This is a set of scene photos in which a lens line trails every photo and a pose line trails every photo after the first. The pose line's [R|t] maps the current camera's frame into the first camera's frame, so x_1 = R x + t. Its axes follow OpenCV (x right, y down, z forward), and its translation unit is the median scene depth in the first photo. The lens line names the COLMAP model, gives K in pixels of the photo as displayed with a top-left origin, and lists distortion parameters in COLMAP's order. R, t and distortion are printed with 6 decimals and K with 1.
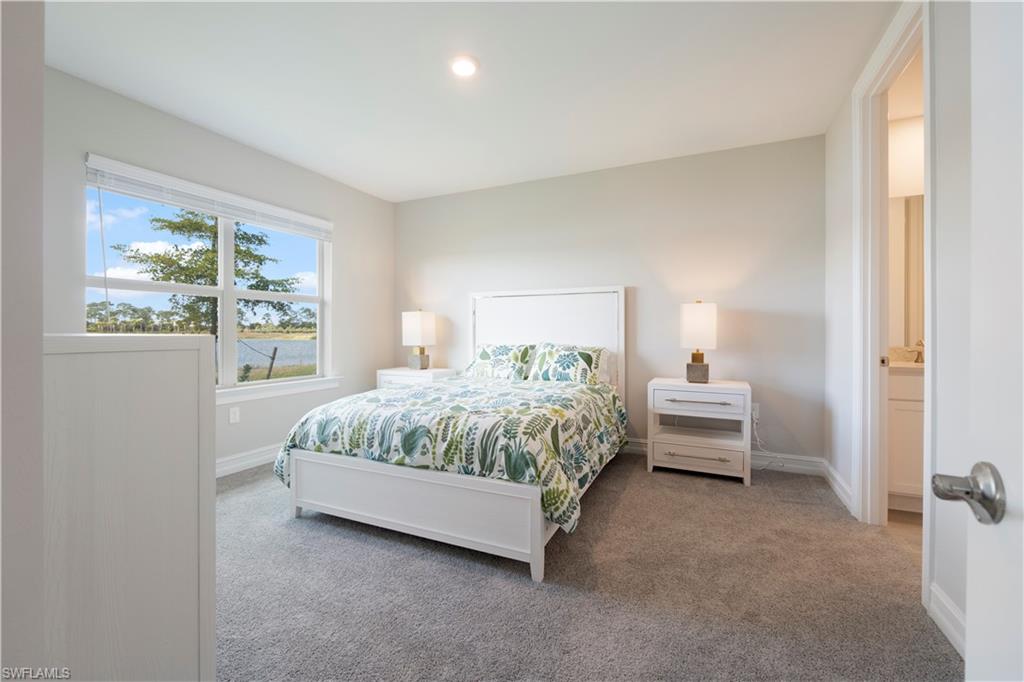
lens RADIAL K [[430.7, 0, 512.0], [0, 430.7, 332.8], [0, 0, 1]] dist [-0.017028, 0.000286]
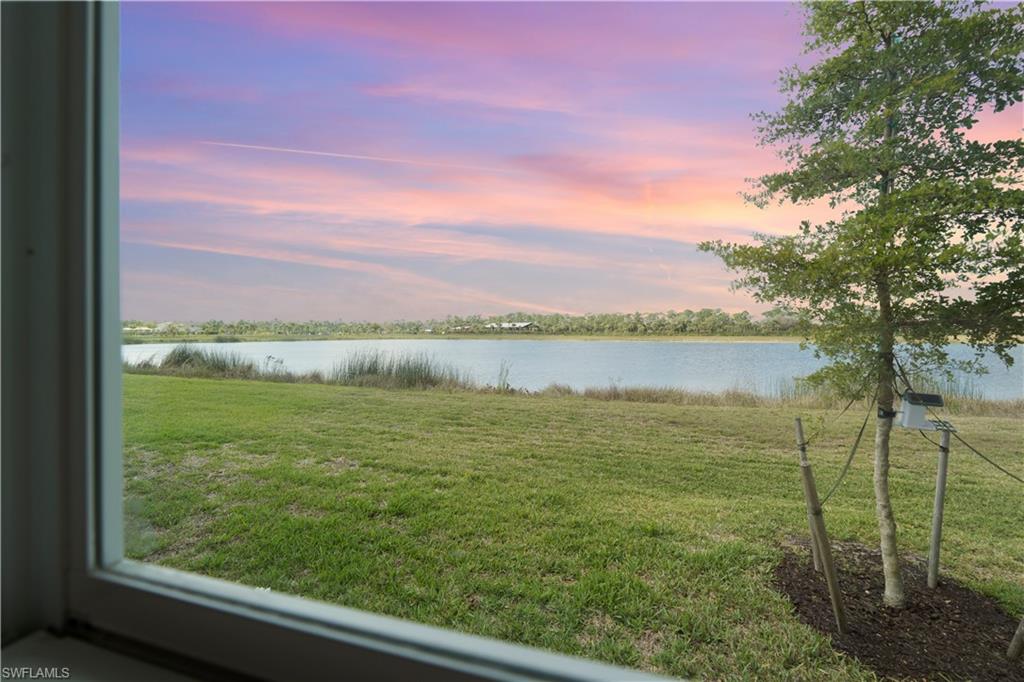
lens RADIAL K [[430.7, 0, 512.0], [0, 430.7, 332.8], [0, 0, 1]] dist [-0.017028, 0.000286]
pose [[0.145980, 0.000092, -0.989287, -0.330017], [-0.015657, 0.999875, -0.002218, -0.066755], [0.989164, 0.015813, 0.145963, 0.567700]]
